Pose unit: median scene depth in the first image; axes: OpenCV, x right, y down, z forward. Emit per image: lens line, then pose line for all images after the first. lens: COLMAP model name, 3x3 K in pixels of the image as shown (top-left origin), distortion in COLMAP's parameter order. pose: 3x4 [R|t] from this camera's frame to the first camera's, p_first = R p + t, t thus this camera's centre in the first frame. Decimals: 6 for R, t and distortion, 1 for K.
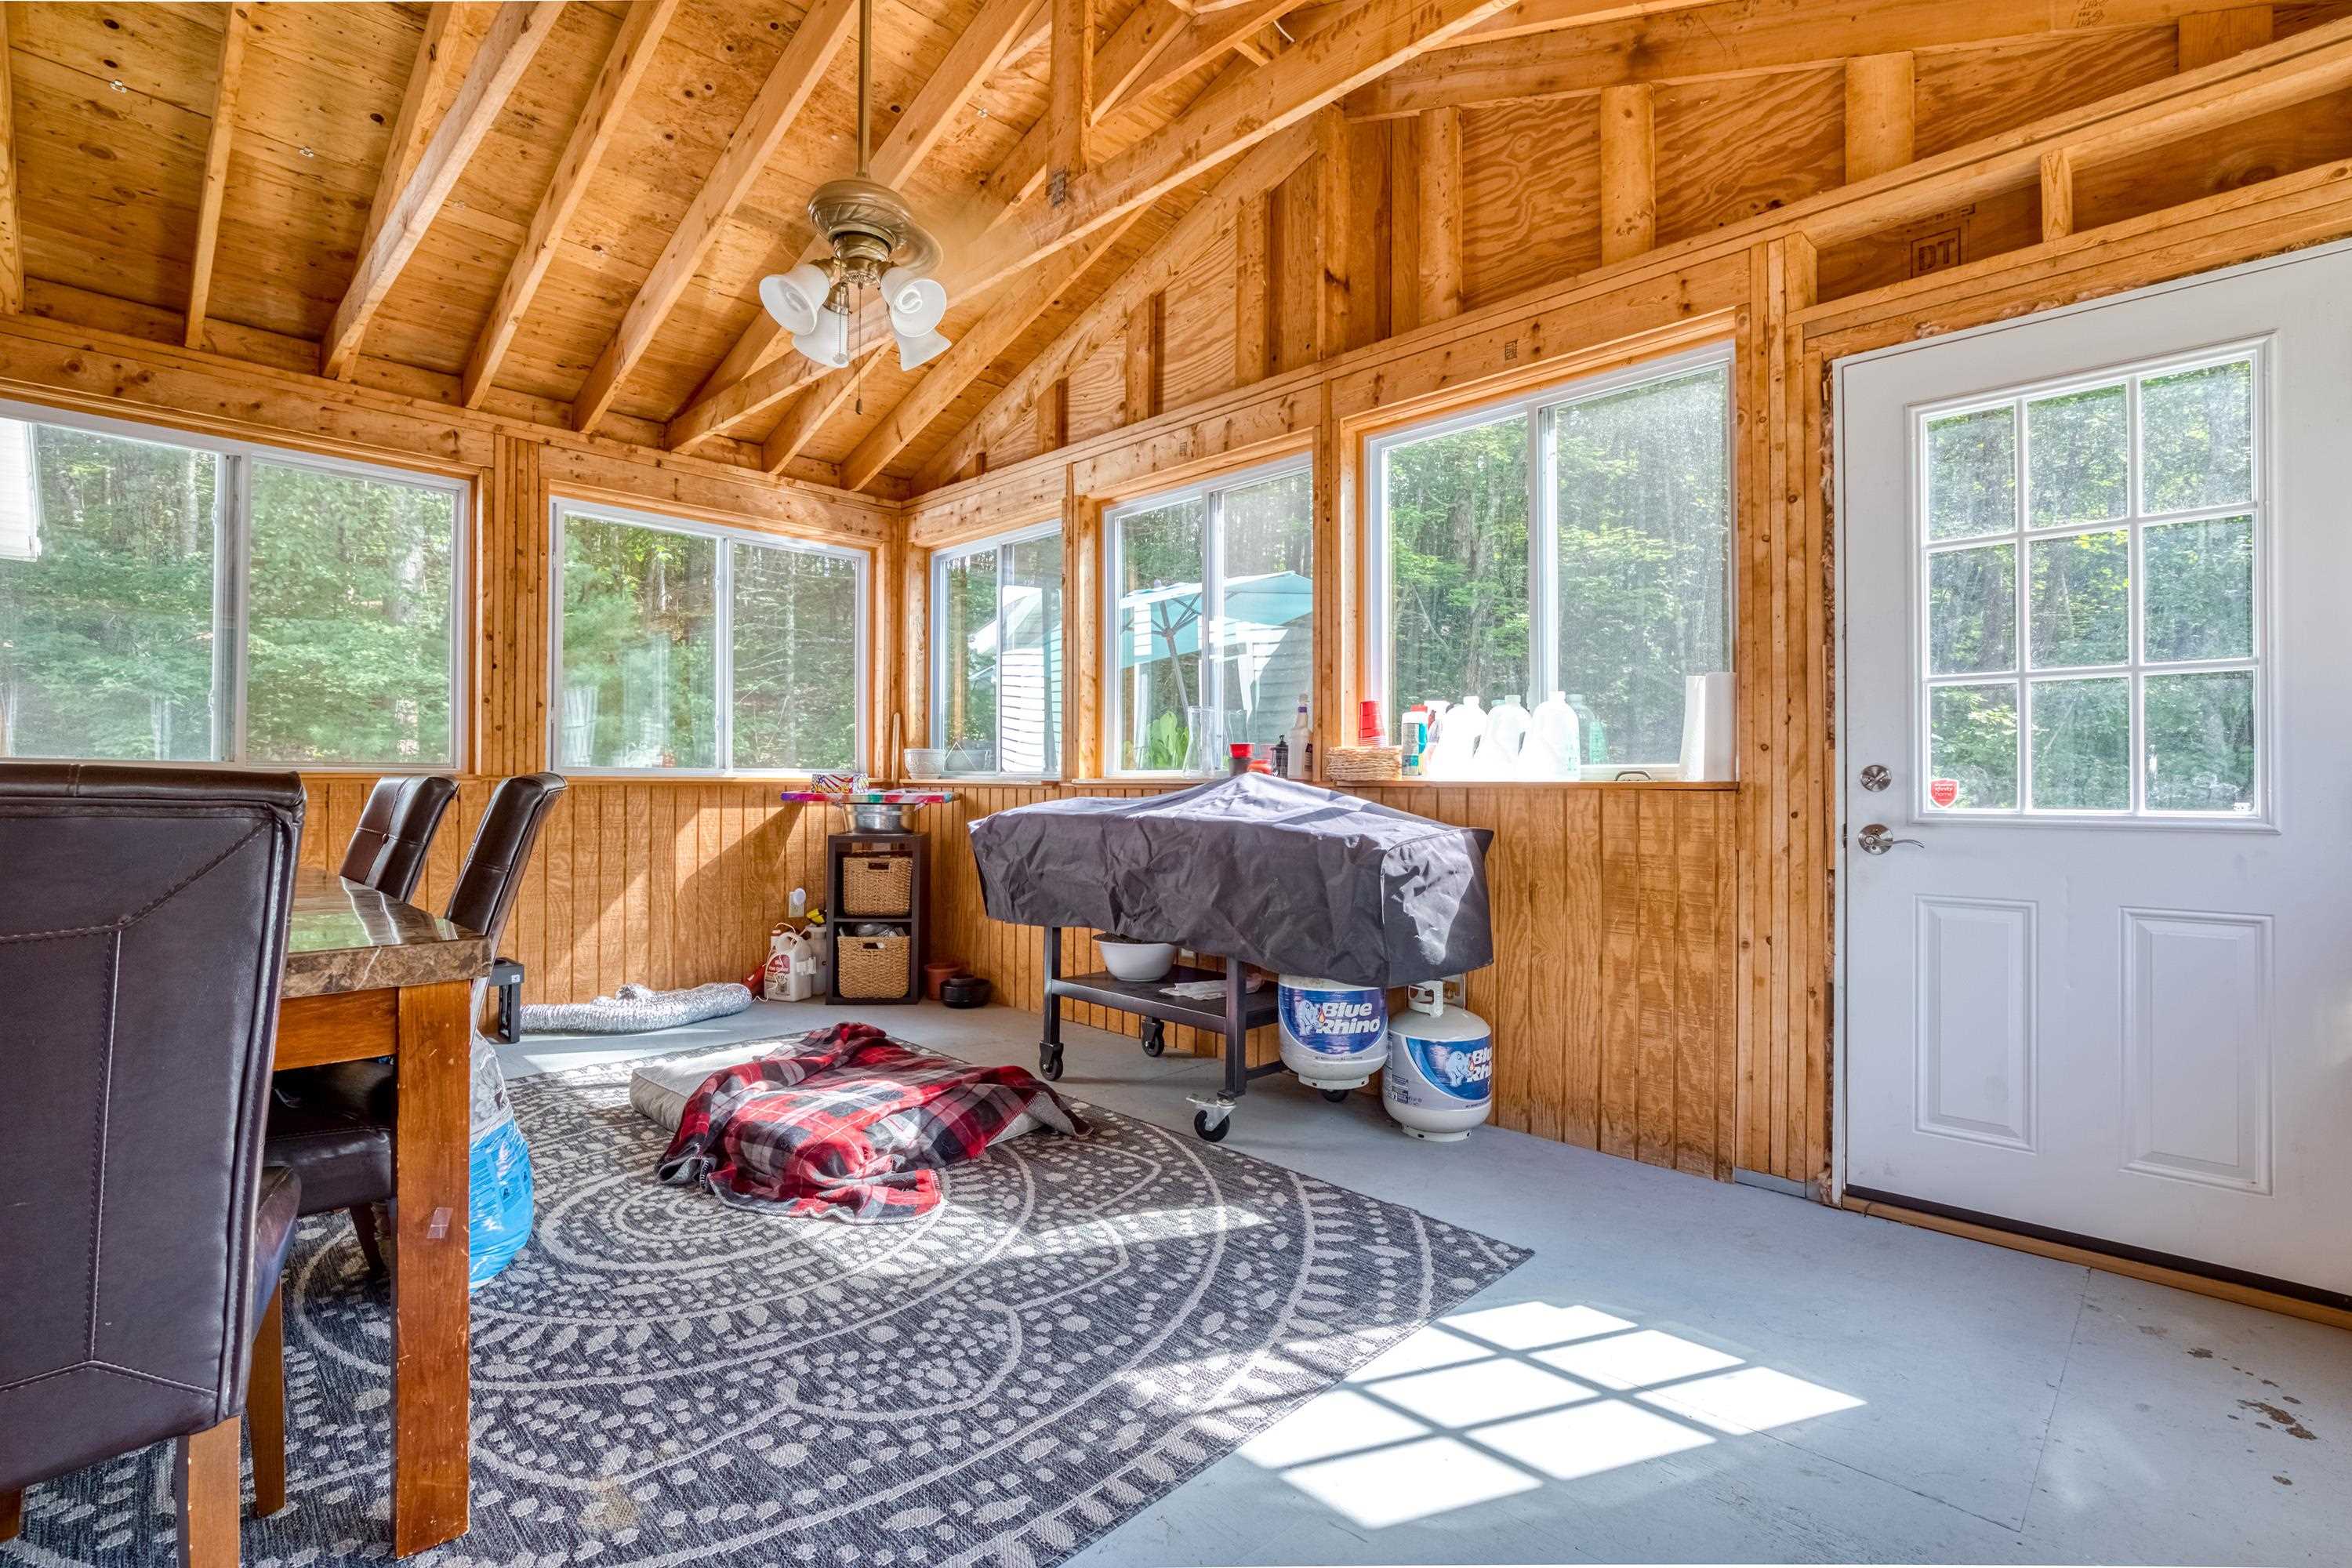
lens RADIAL K [[1091.2, 0, 1176.0], [0, 1091.2, 784.0], [0, 0, 1]] dist [-0.000038, 0.000047]
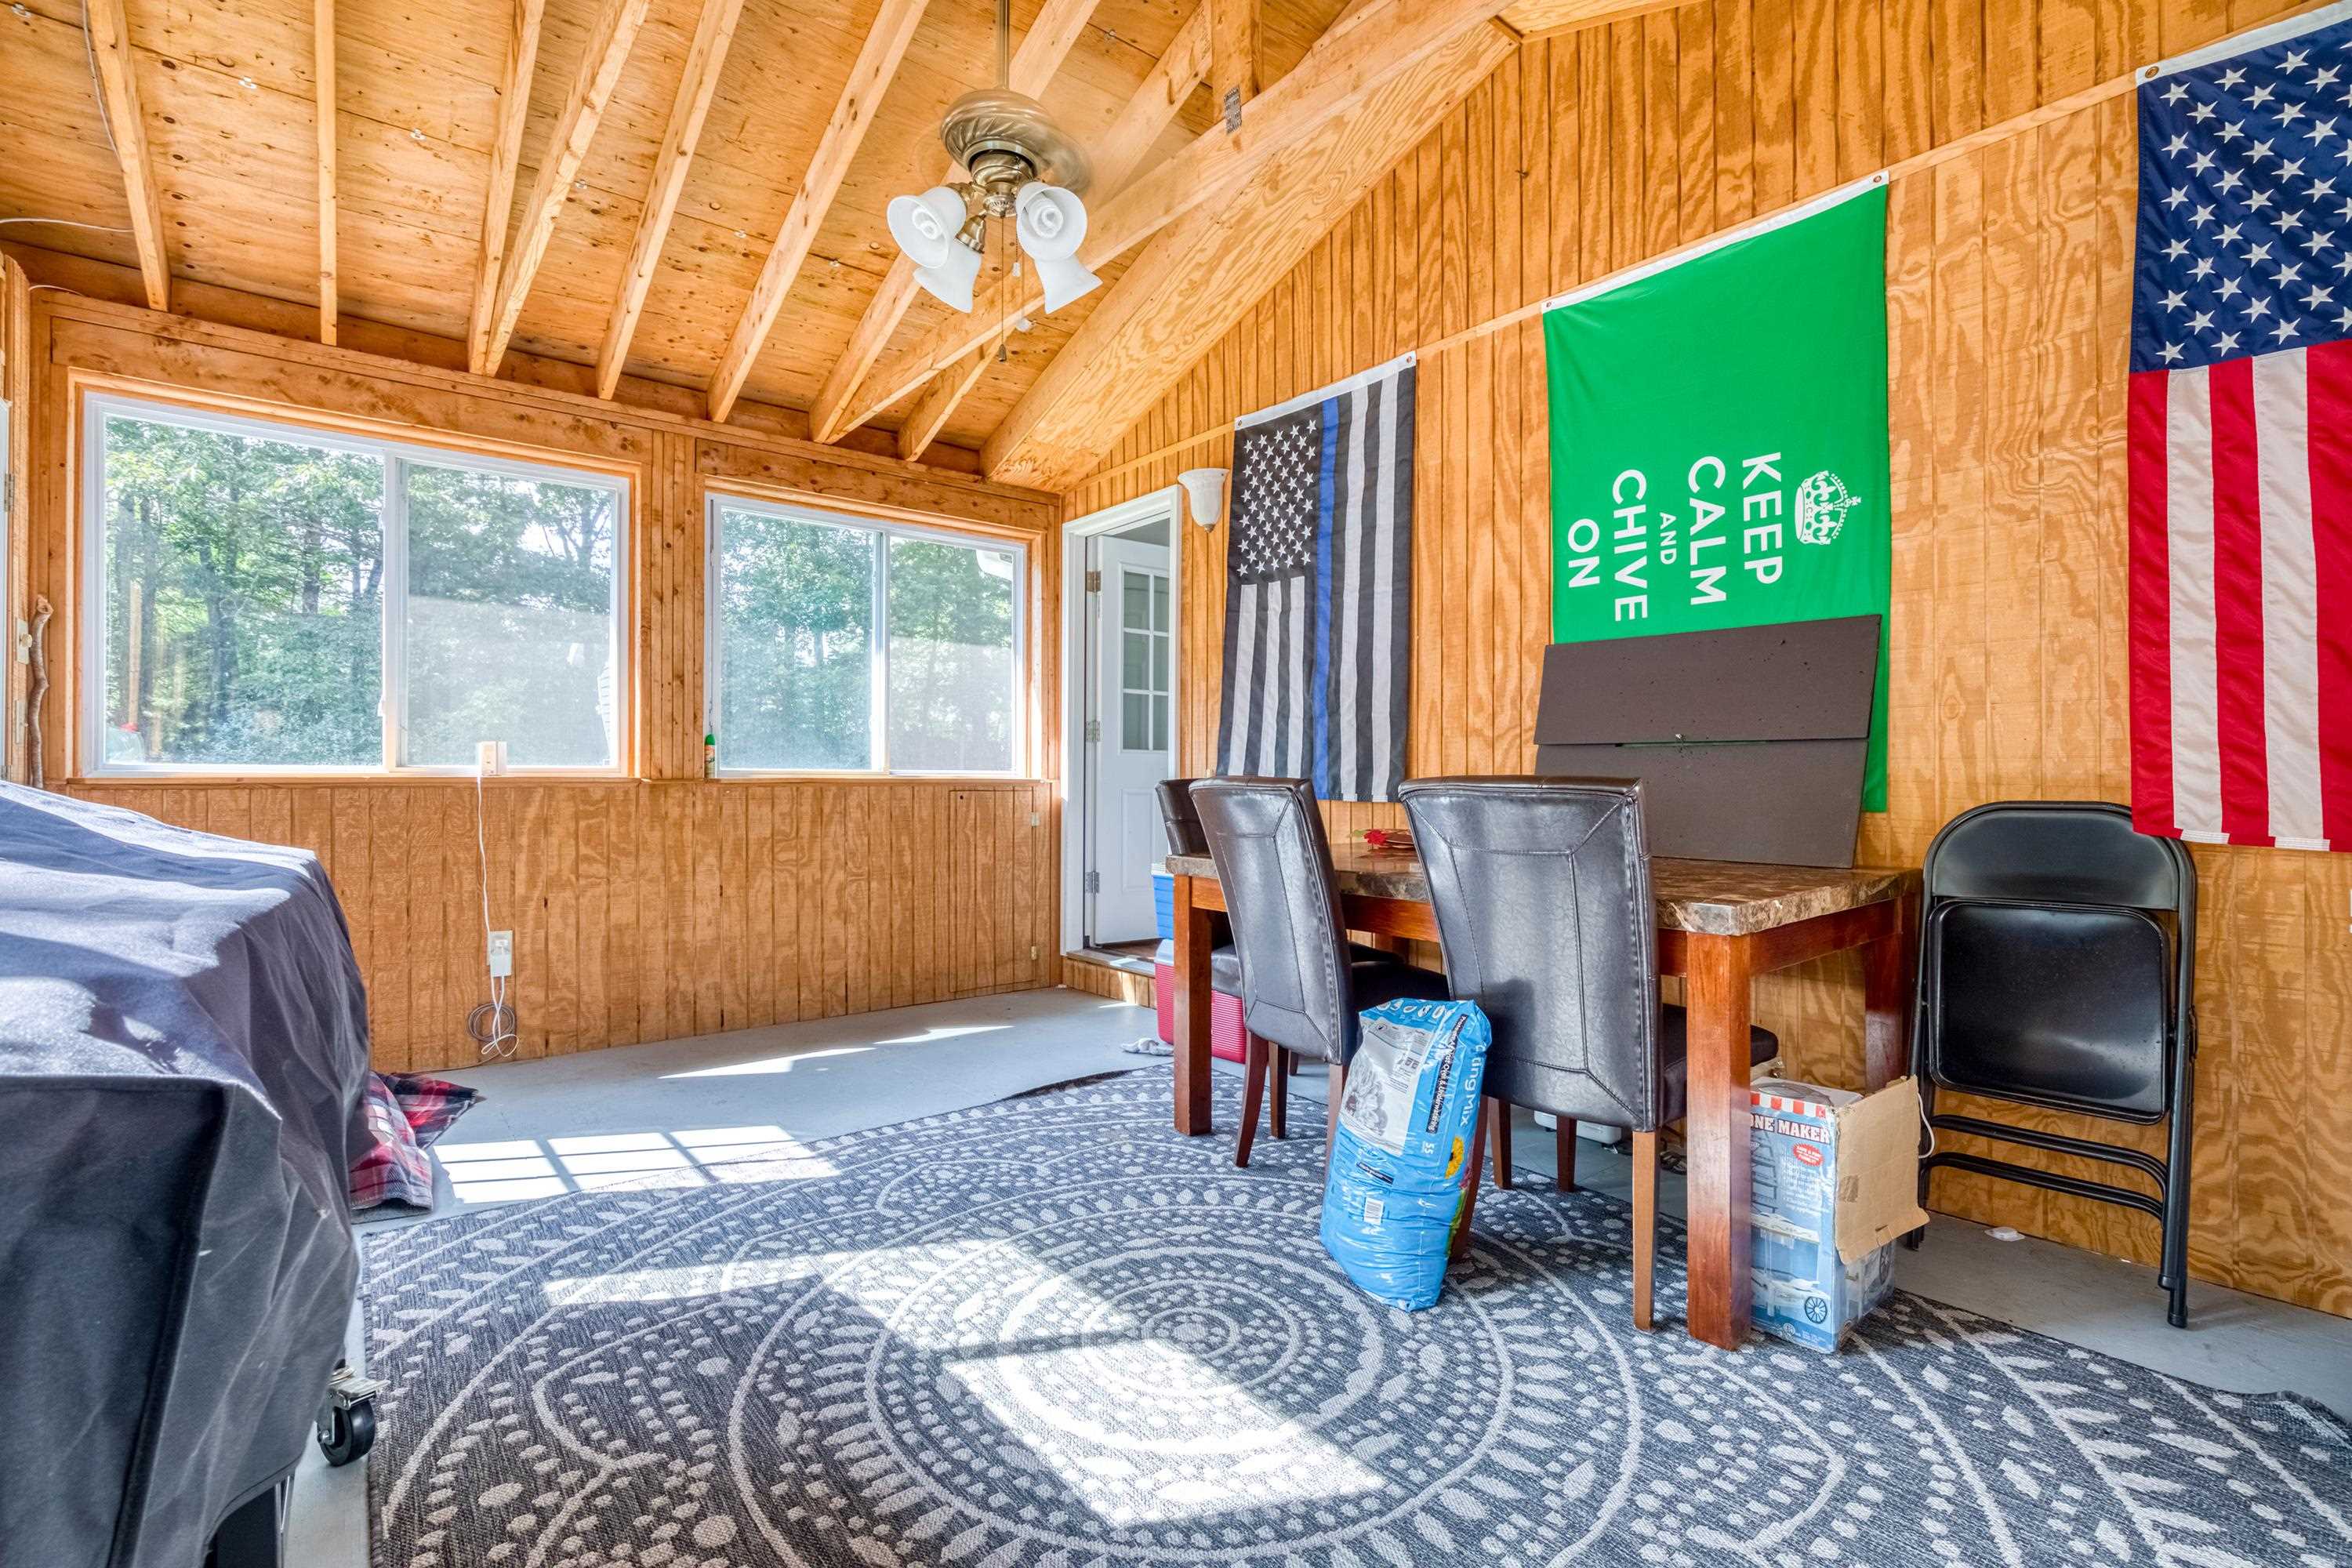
lens RADIAL K [[1091.2, 0, 1176.0], [0, 1091.2, 784.0], [0, 0, 1]] dist [-0.000038, 0.000047]
pose [[-0.992520, 0.000079, 0.122081, -0.571868], [0.000404, 0.999996, 0.002643, -0.000975], [-0.122080, 0.002673, -0.992517, 1.962526]]
